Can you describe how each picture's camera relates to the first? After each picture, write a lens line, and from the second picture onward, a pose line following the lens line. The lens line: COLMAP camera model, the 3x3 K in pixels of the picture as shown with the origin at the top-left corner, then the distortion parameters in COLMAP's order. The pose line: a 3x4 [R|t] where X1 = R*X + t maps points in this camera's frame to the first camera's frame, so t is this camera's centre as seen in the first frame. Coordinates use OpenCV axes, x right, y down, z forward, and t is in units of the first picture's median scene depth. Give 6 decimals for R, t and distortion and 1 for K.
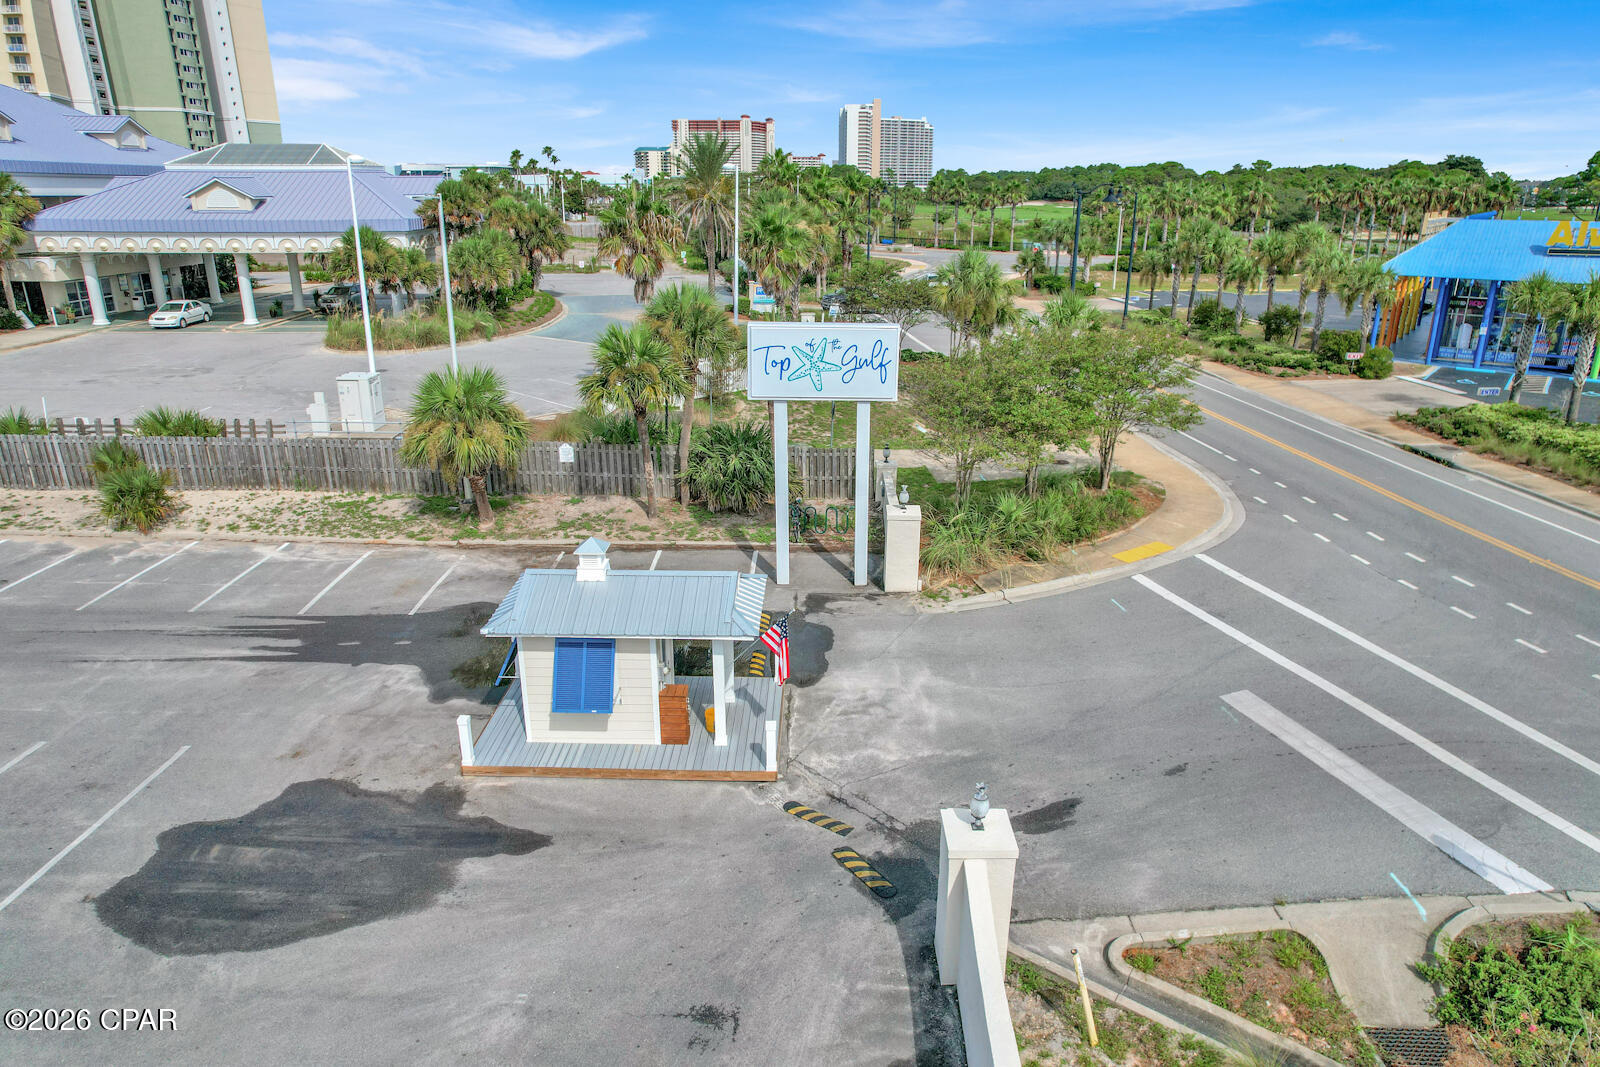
lens RADIAL K [[961.2, 0, 800.0], [0, 961.2, 533.5], [0, 0, 1]] dist [-0.084761, 0.062094]
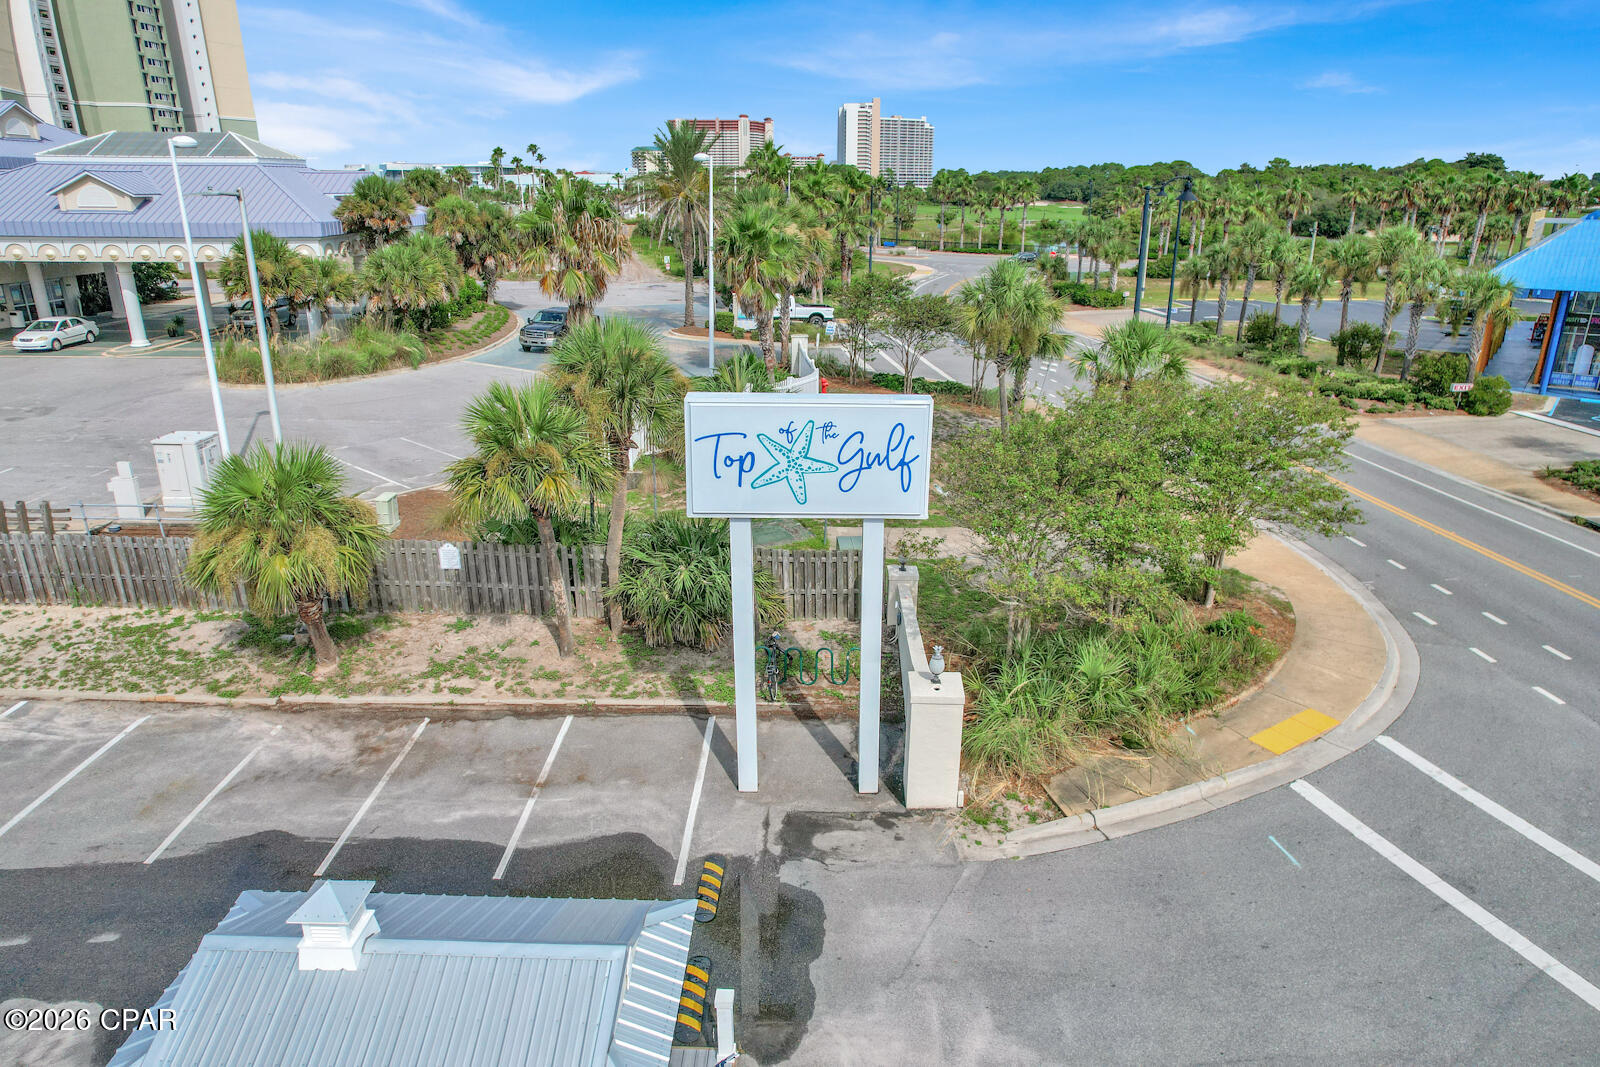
lens RADIAL K [[961.2, 0, 800.0], [0, 961.2, 533.5], [0, 0, 1]] dist [-0.084761, 0.062094]
pose [[0.999999, -0.000763, 0.000675, 0.011565], [0.000763, 1.000000, -0.000475, -0.082205], [-0.000675, 0.000475, 1.000000, 0.242332]]
